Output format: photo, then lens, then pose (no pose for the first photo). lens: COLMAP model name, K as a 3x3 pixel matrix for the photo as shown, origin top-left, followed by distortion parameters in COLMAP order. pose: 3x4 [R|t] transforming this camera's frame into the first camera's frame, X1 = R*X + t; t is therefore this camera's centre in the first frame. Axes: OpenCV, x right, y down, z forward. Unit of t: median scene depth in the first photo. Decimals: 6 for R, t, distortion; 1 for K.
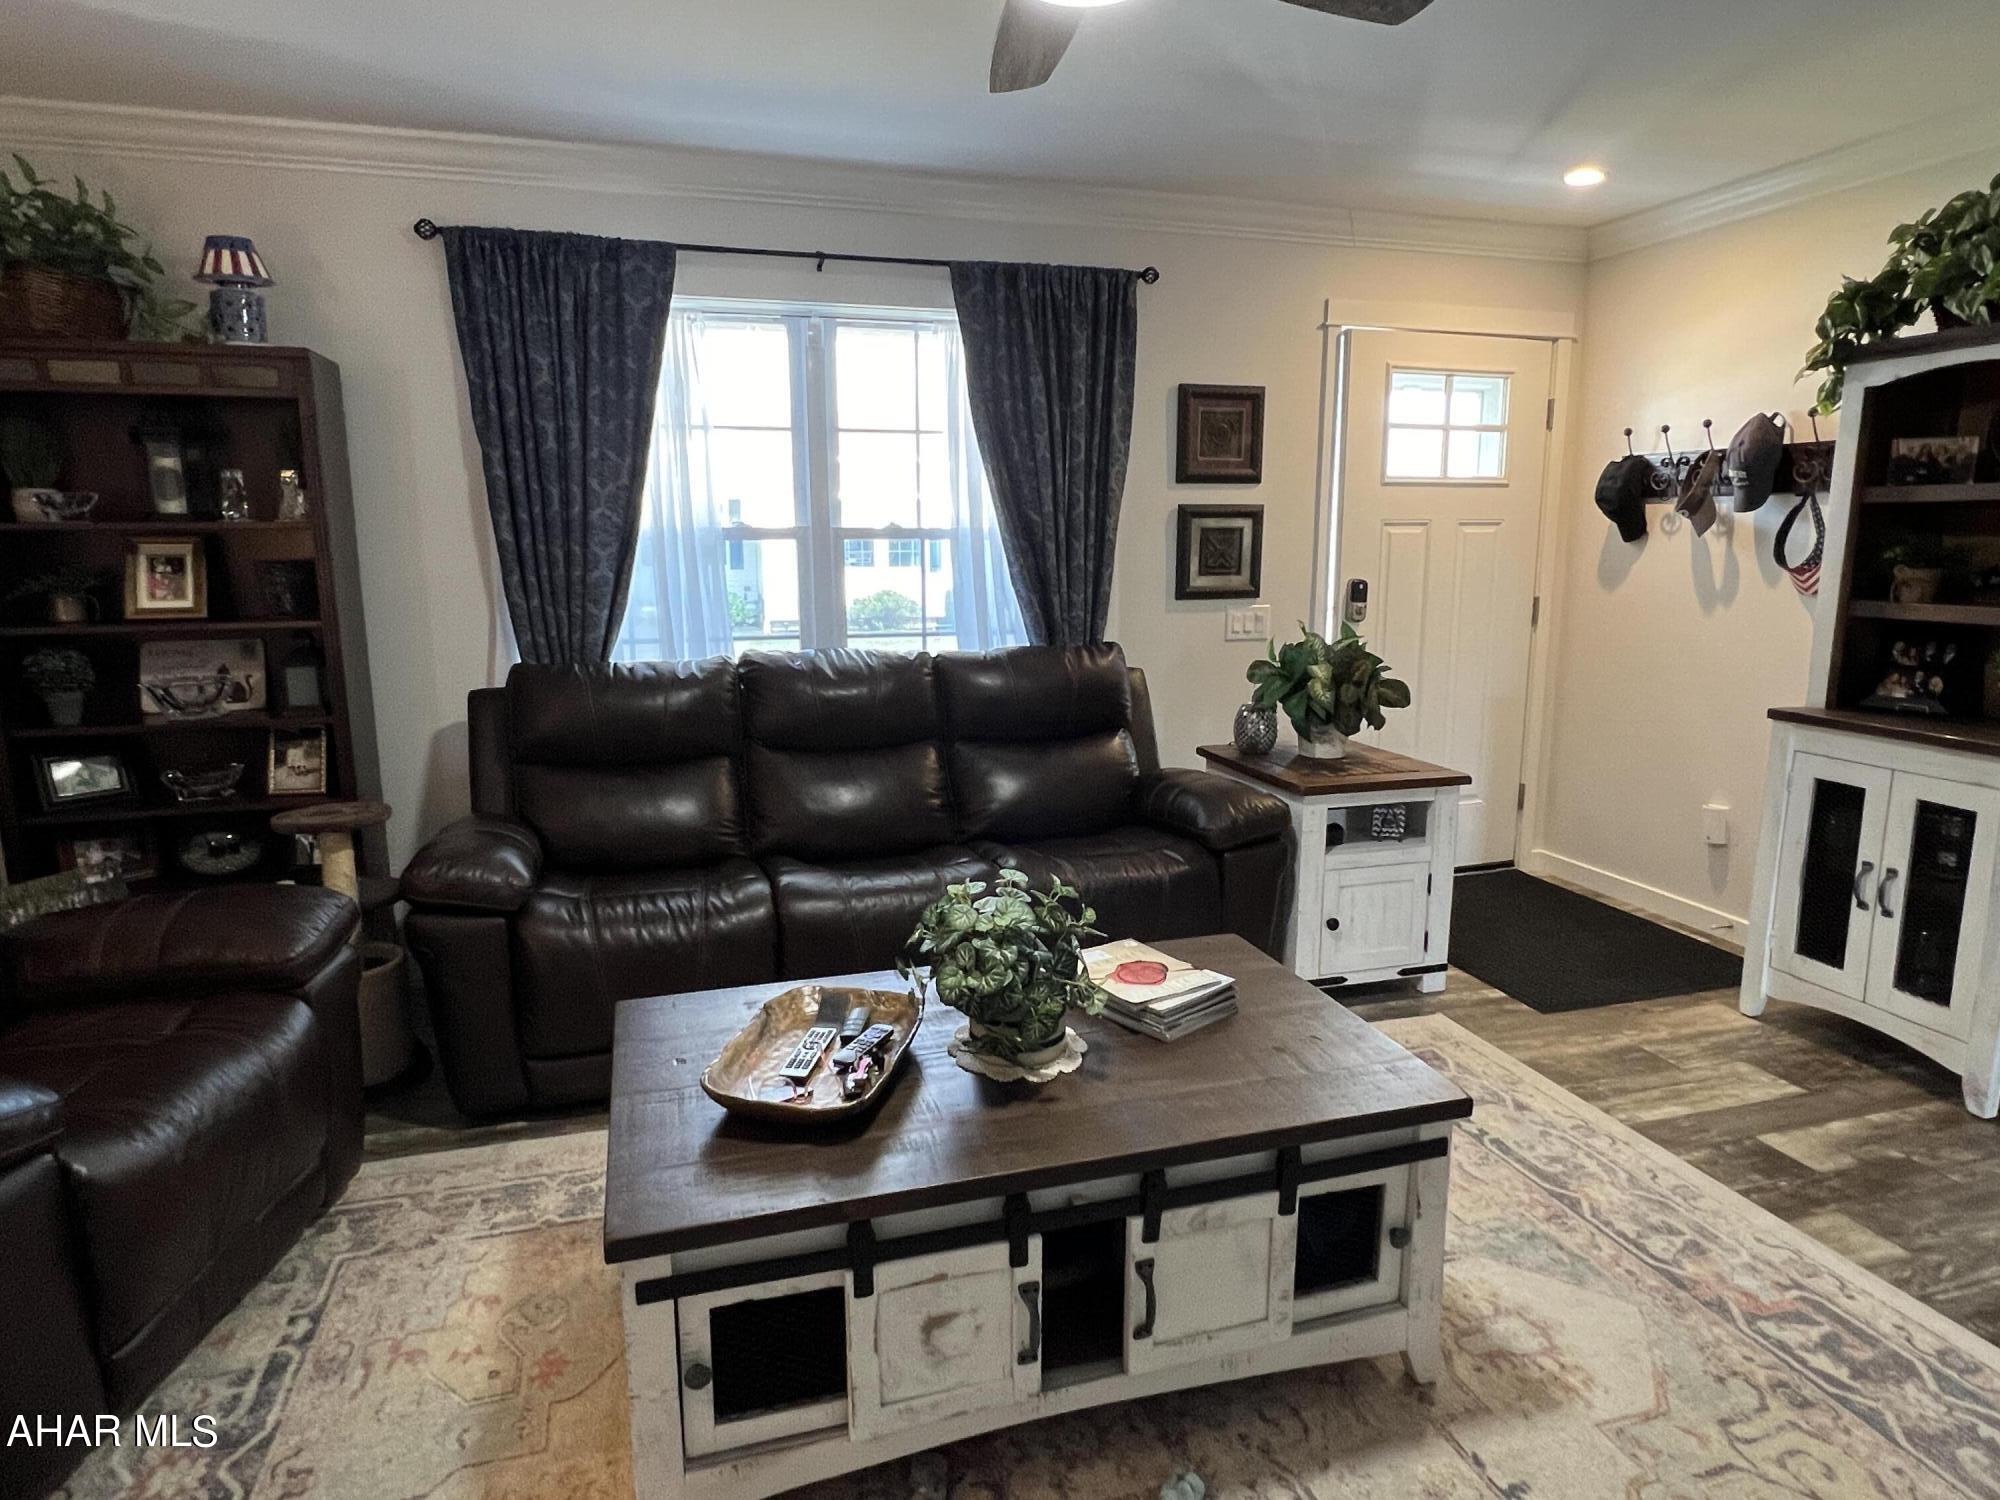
lens RADIAL K [[1178.2, 0, 997.7], [0, 1178.2, 740.0], [0, 0, 1]] dist [-0.000101, 0.000175]
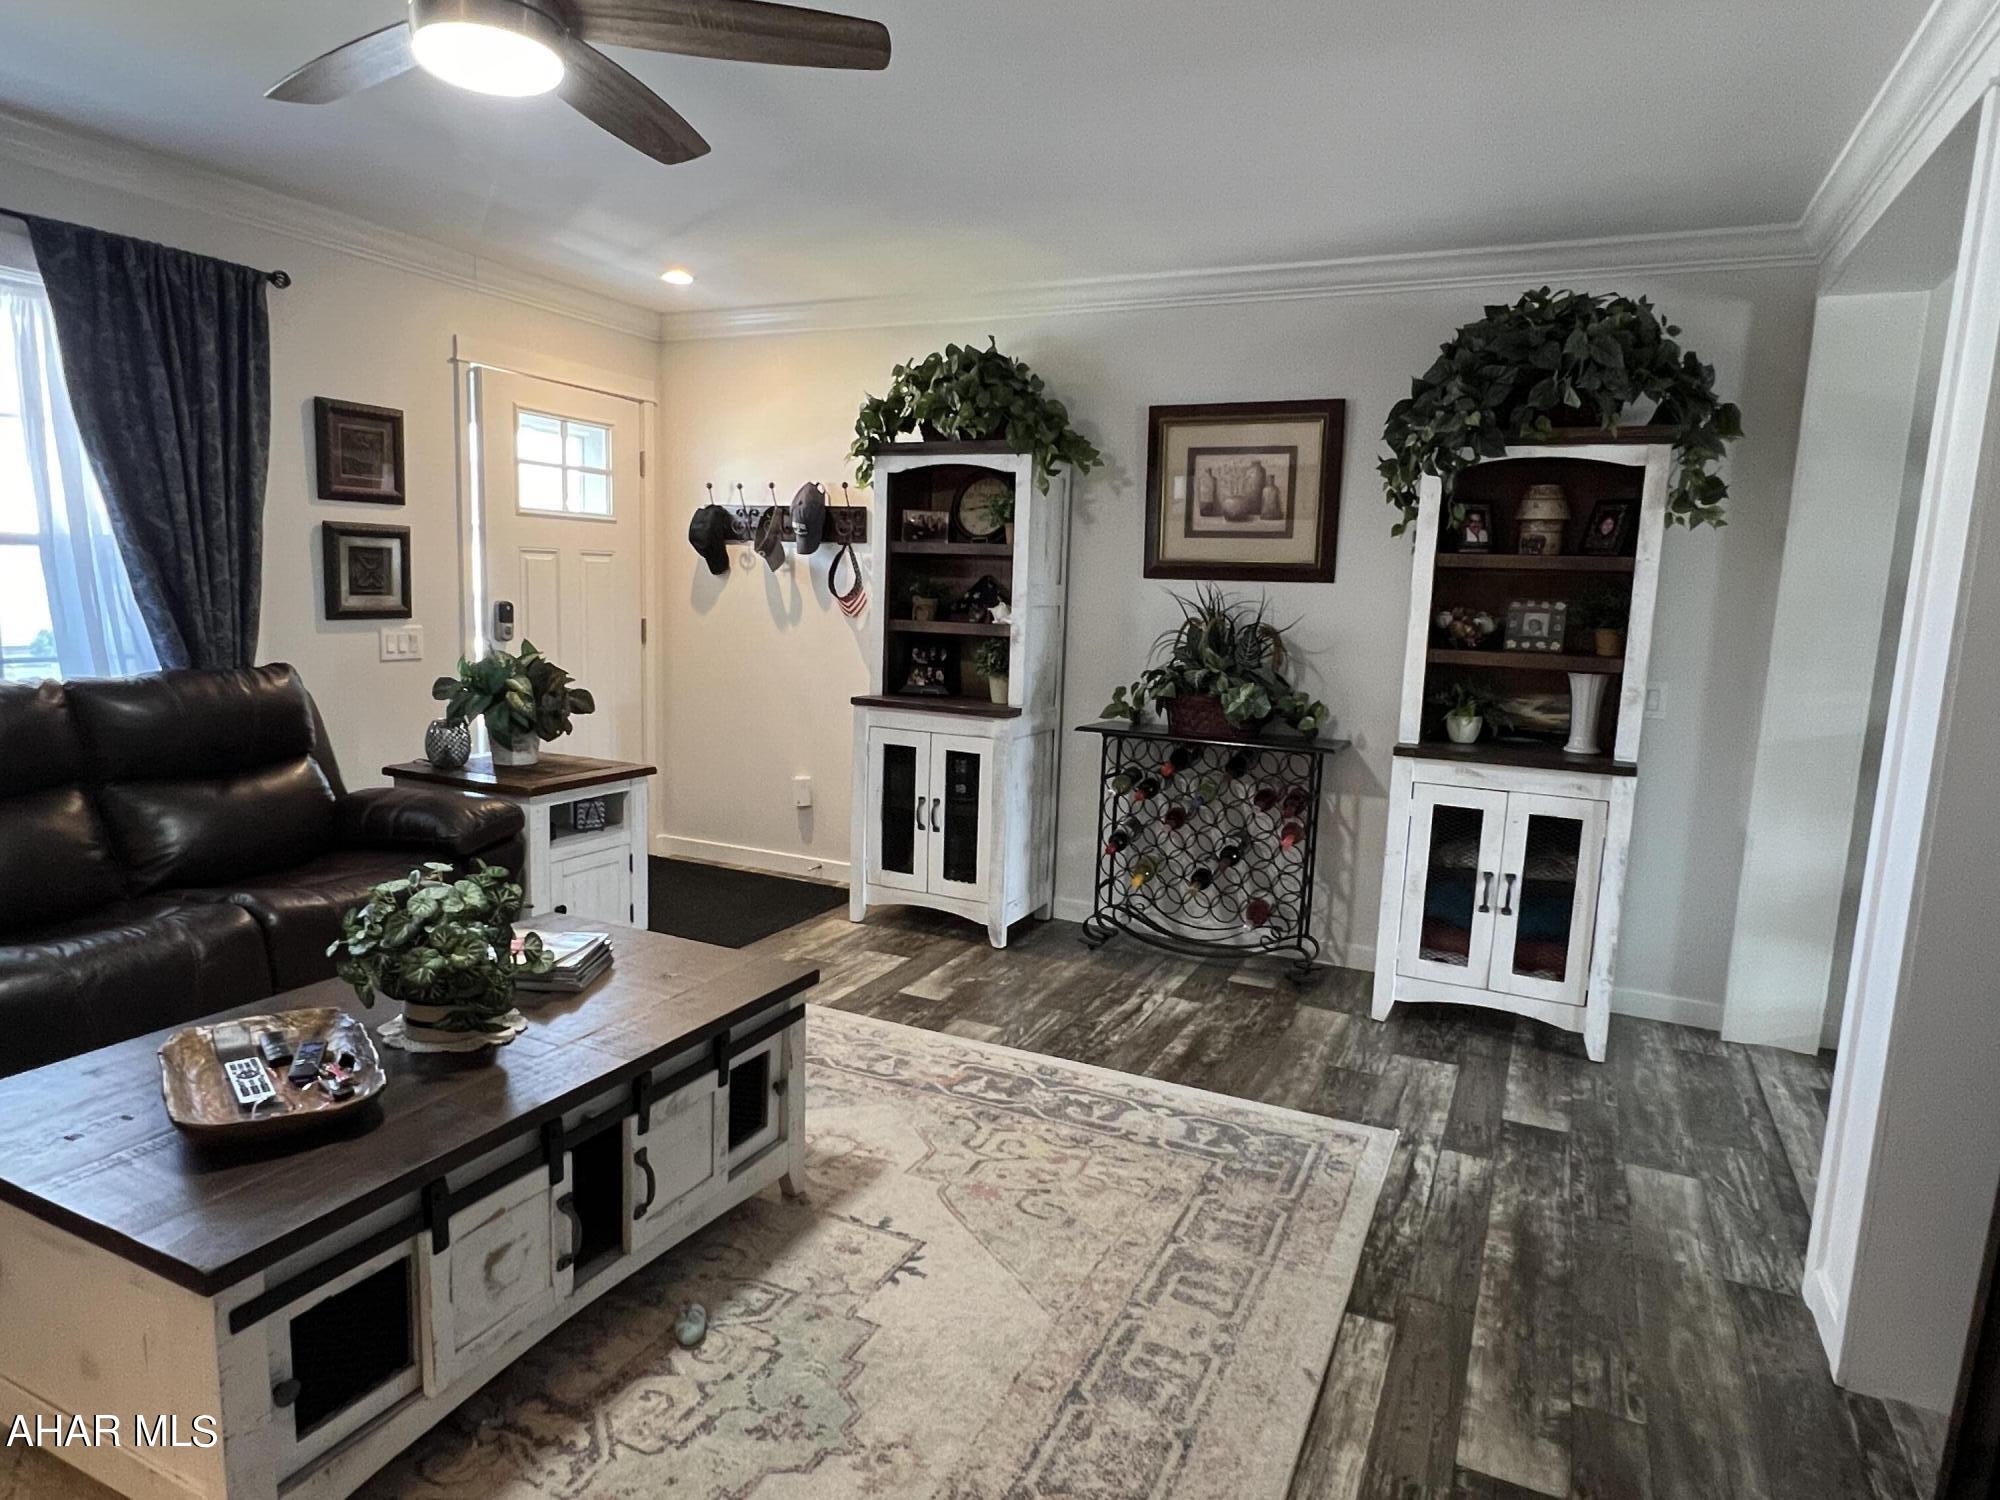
lens RADIAL K [[1178.2, 0, 997.7], [0, 1178.2, 740.0], [0, 0, 1]] dist [-0.000101, 0.000175]
pose [[0.672441, -0.072858, 0.736556, -0.237027], [0.091366, 0.995703, 0.015079, 0.017234], [-0.734490, 0.057156, 0.676209, -0.056331]]
